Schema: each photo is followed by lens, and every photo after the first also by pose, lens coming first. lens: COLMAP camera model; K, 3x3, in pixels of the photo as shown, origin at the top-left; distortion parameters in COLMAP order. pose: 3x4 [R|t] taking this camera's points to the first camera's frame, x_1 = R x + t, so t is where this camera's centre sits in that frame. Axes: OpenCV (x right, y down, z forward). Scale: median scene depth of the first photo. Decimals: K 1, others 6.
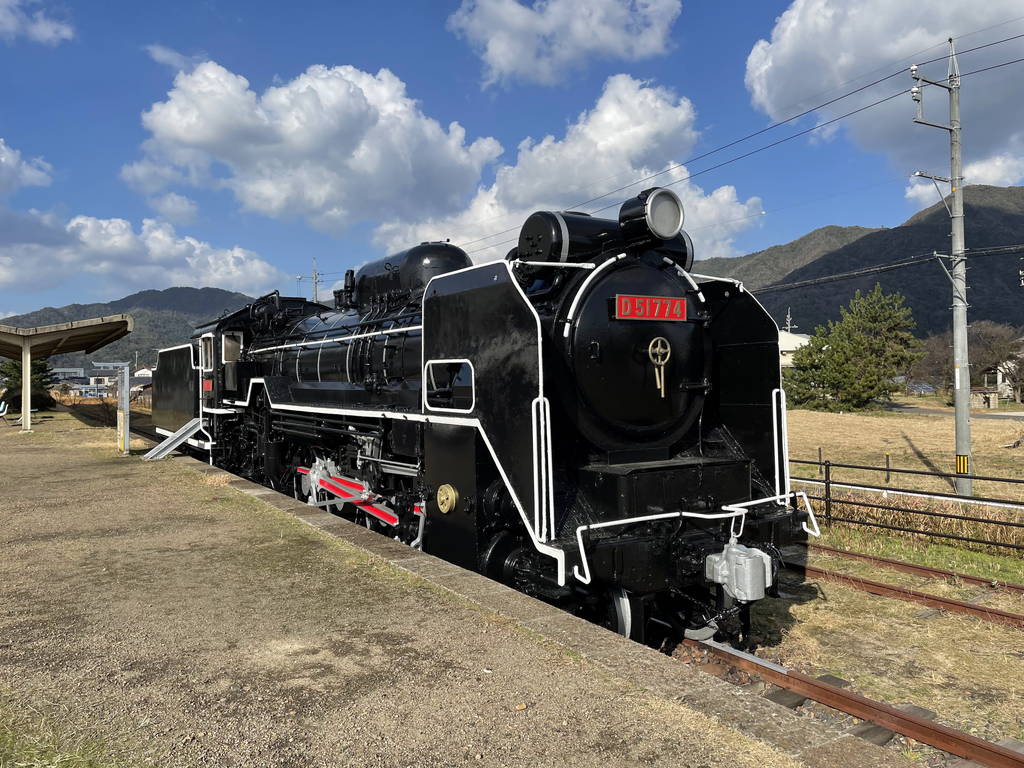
lens RADIAL K [[787.6, 0, 512.0], [0, 787.6, 384.0], [0, 0, 1]] dist [0.000118, -0.001651]
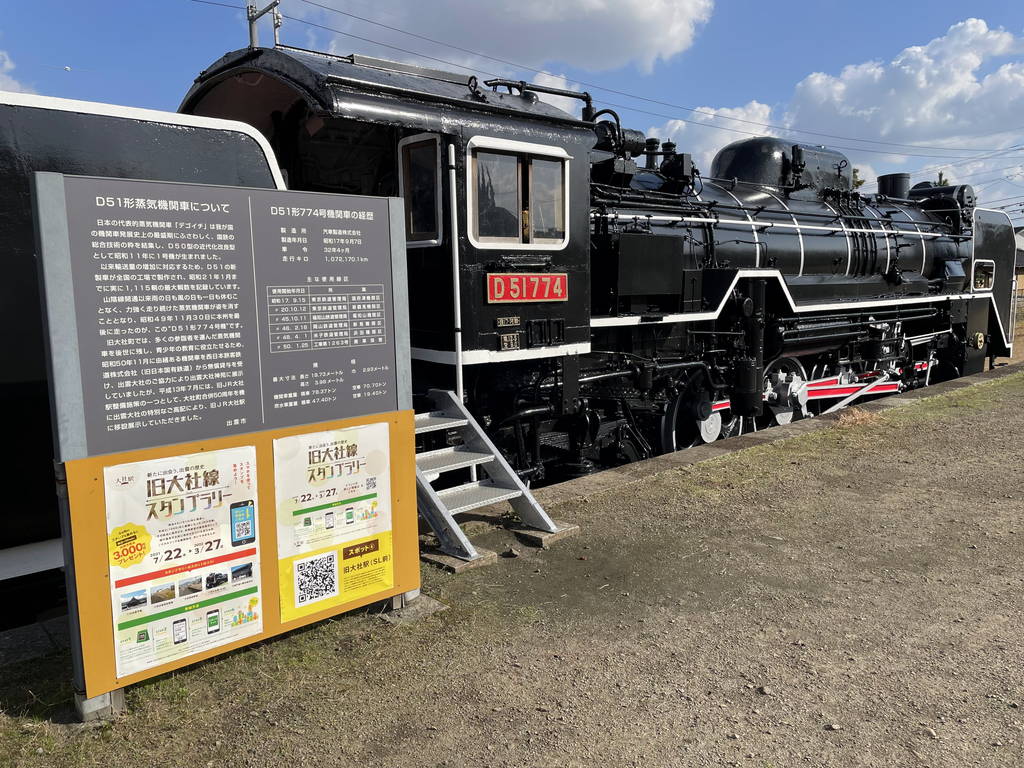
lens RADIAL K [[787.6, 0, 512.0], [0, 787.6, 384.0], [0, 0, 1]] dist [0.000118, -0.001651]
pose [[-0.167595, -0.115323, 0.979088, -1.543757], [0.024277, 0.992351, 0.121040, 0.004183], [-0.985557, 0.044056, -0.163513, 2.182529]]
